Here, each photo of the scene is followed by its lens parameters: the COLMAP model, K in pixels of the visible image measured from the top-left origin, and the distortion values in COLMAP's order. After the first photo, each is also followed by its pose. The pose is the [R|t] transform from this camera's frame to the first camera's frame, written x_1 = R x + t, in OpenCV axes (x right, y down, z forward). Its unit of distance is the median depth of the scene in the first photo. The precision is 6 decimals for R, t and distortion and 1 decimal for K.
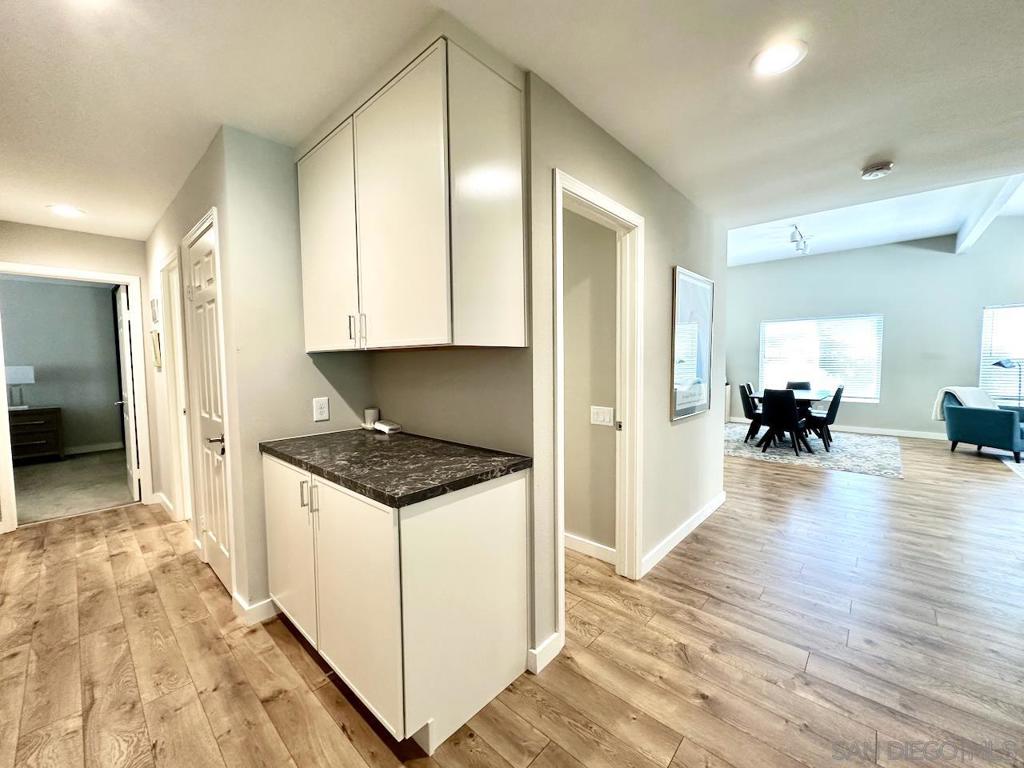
lens RADIAL K [[408.7, 0, 507.6], [0, 408.7, 379.5], [0, 0, 1]] dist [-0.005680, 0.000935]
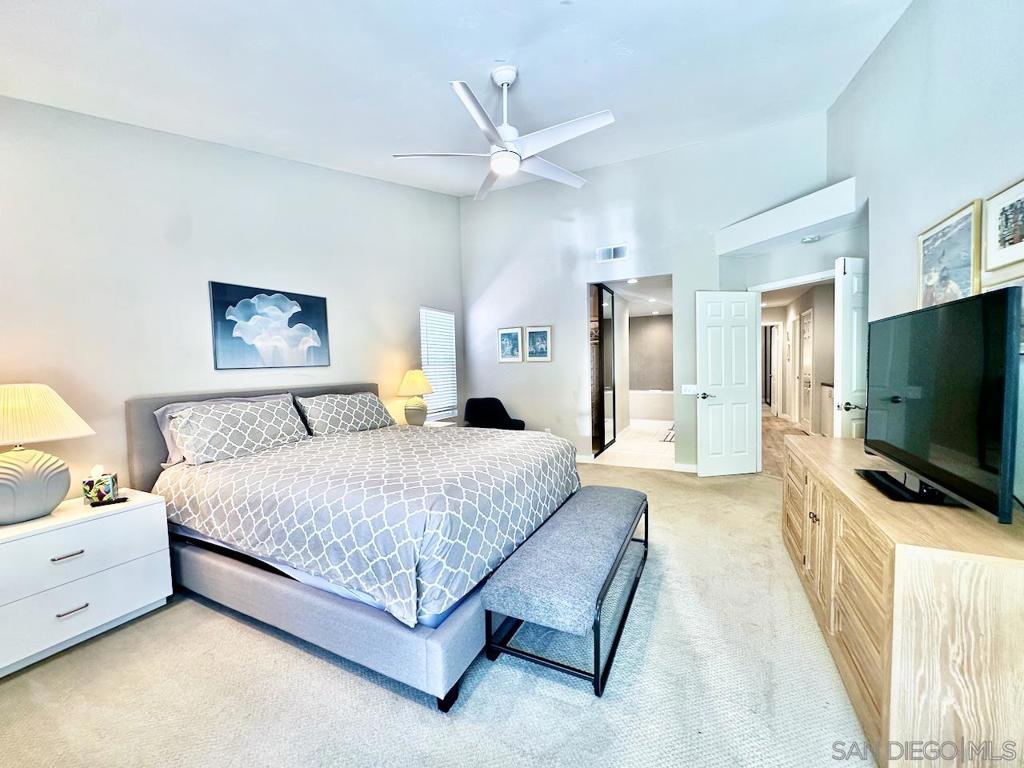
lens RADIAL K [[408.7, 0, 508.8], [0, 408.7, 383.0], [0, 0, 1]] dist [-0.005680, 0.000935]
pose [[0.276690, 0.041273, -0.960072, 0.967490], [-0.038814, 0.998742, 0.031749, 0.091593], [0.960175, 0.028480, 0.277944, -1.207833]]
